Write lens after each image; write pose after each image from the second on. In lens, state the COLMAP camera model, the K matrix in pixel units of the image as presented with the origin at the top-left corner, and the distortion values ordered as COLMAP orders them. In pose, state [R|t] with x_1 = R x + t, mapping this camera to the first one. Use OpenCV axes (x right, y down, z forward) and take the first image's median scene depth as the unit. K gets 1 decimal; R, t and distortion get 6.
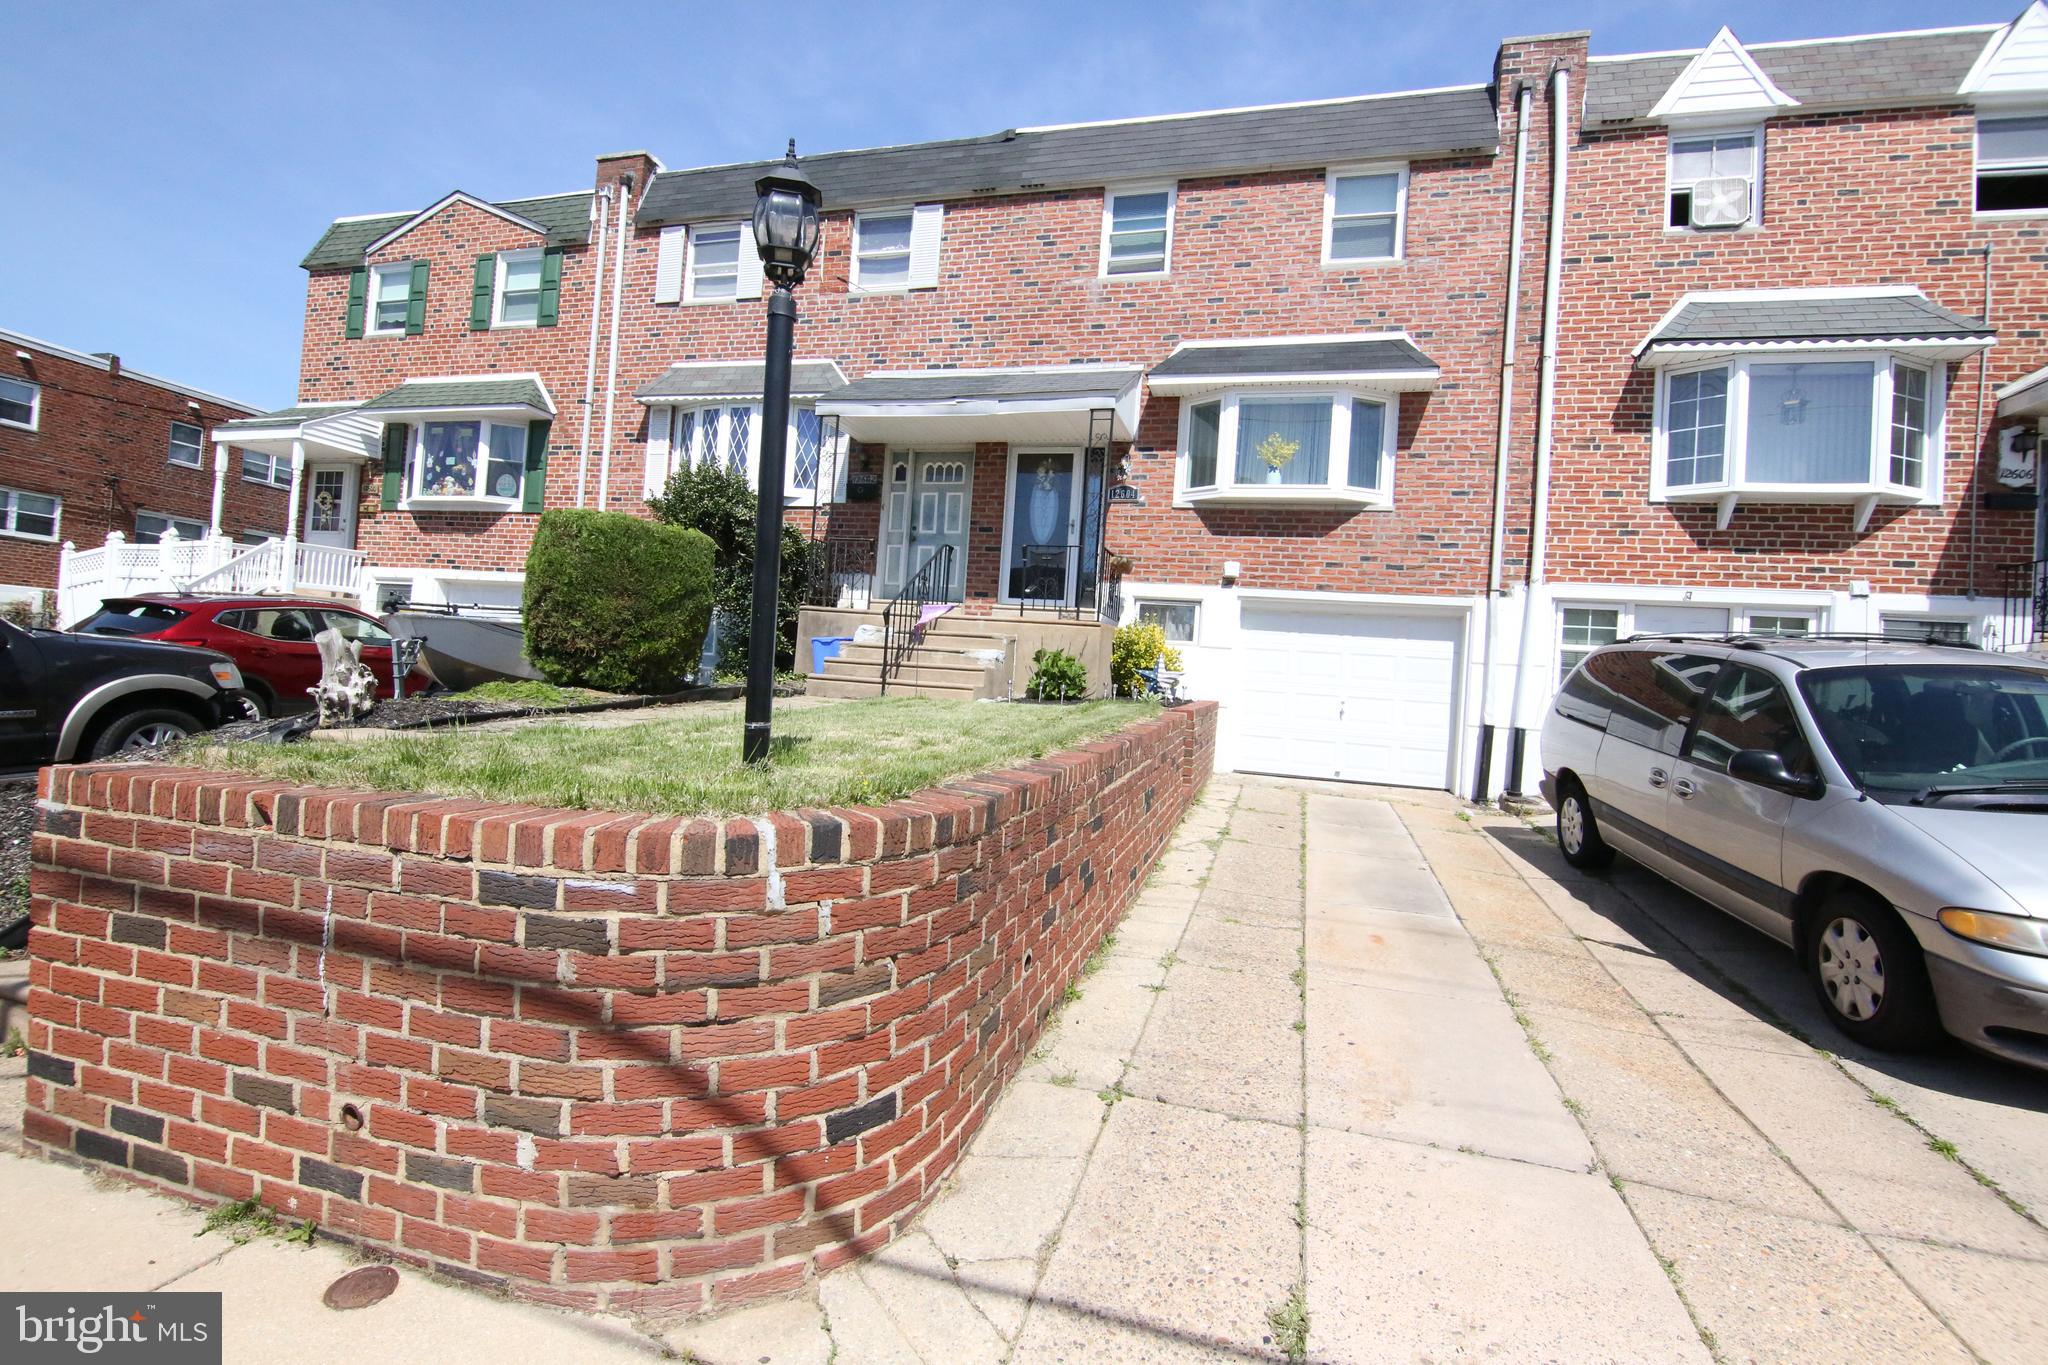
lens RADIAL K [[910.5, 0, 1022.8], [0, 910.5, 673.8], [0, 0, 1]] dist [-0.004566, -0.008517]
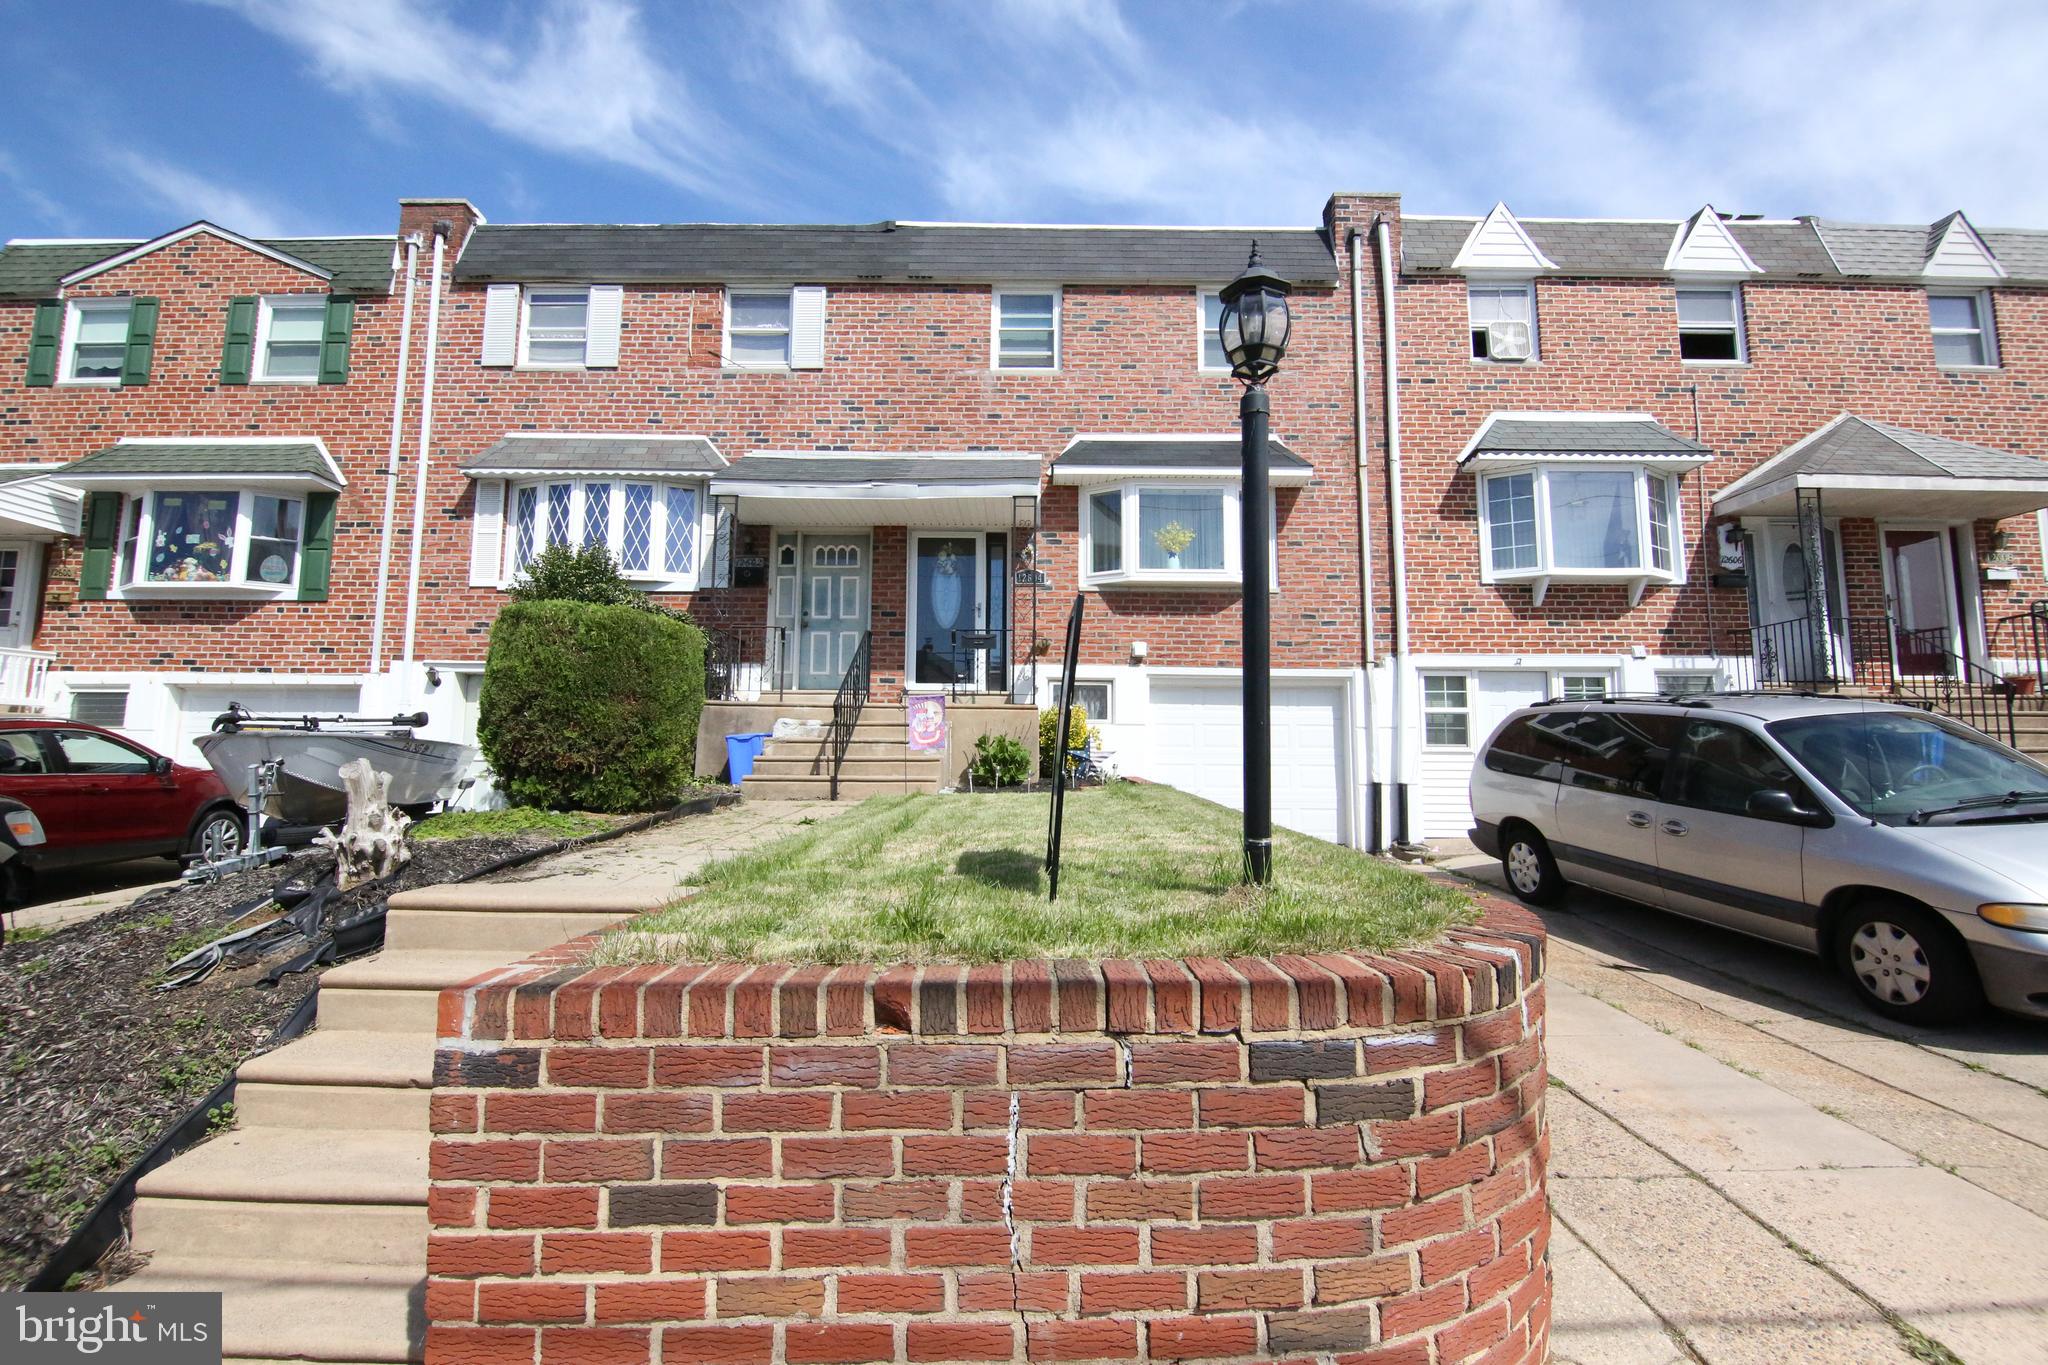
lens RADIAL K [[910.5, 0, 1021.8], [0, 910.5, 675.9], [0, 0, 1]] dist [-0.004566, -0.008517]
pose [[0.958605, -0.032831, 0.282839, -0.206090], [0.055993, 0.995670, -0.074200, -0.014757], [-0.279179, 0.086966, 0.956293, 0.043631]]
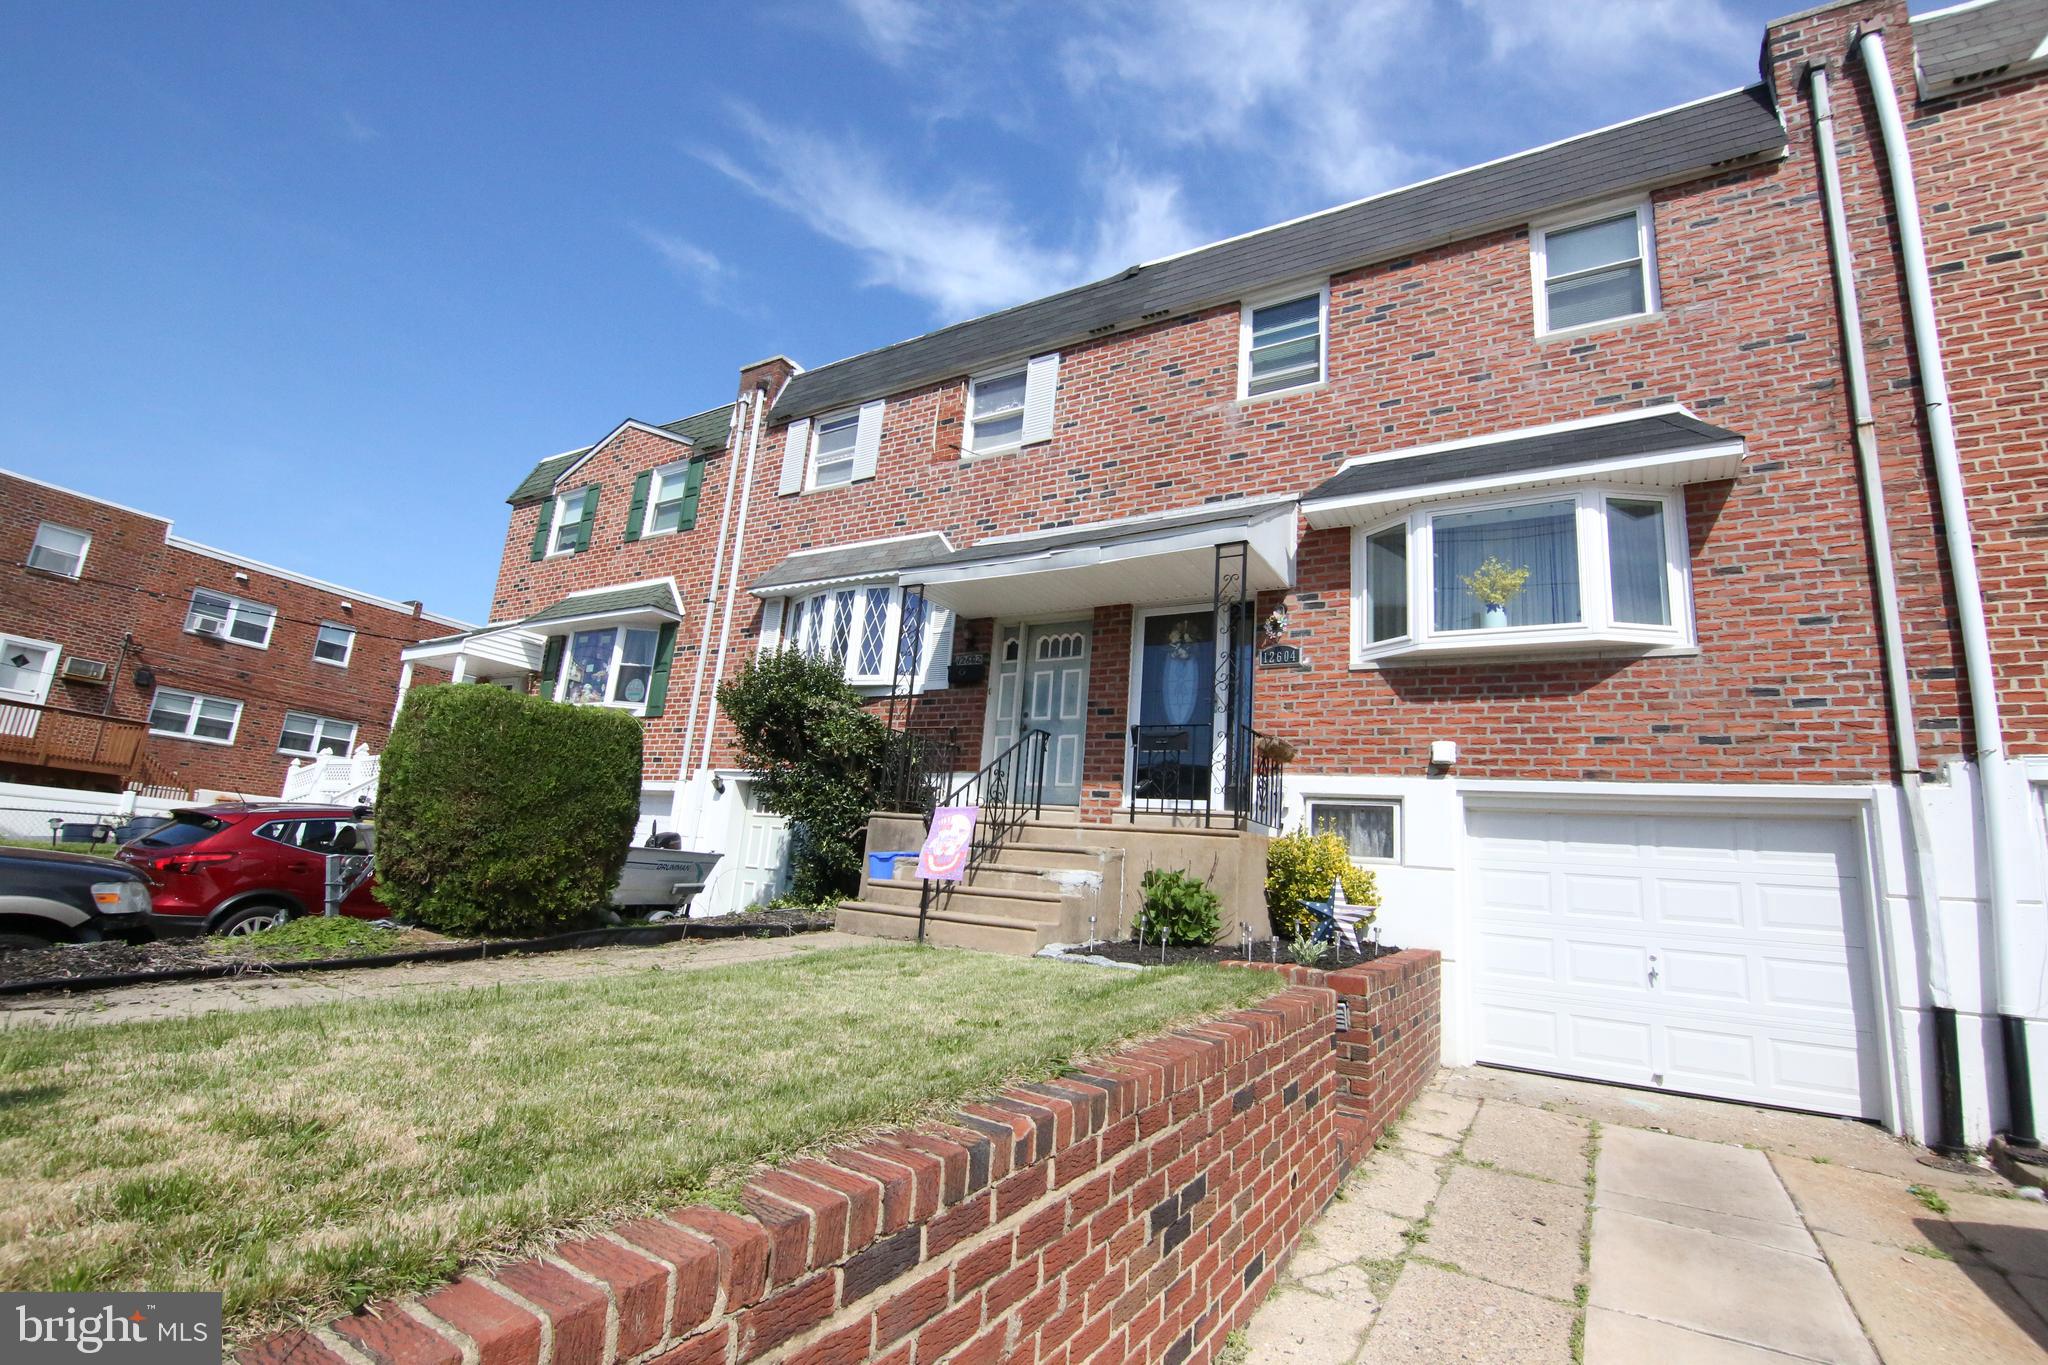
lens RADIAL K [[910.5, 0, 1023.9], [0, 910.5, 677.4], [0, 0, 1]] dist [-0.004566, -0.008517]
pose [[0.964706, -0.048773, -0.258774, 0.108581], [-0.010040, 0.975170, -0.221228, -0.014783], [0.263139, 0.216019, 0.940263, 0.267163]]
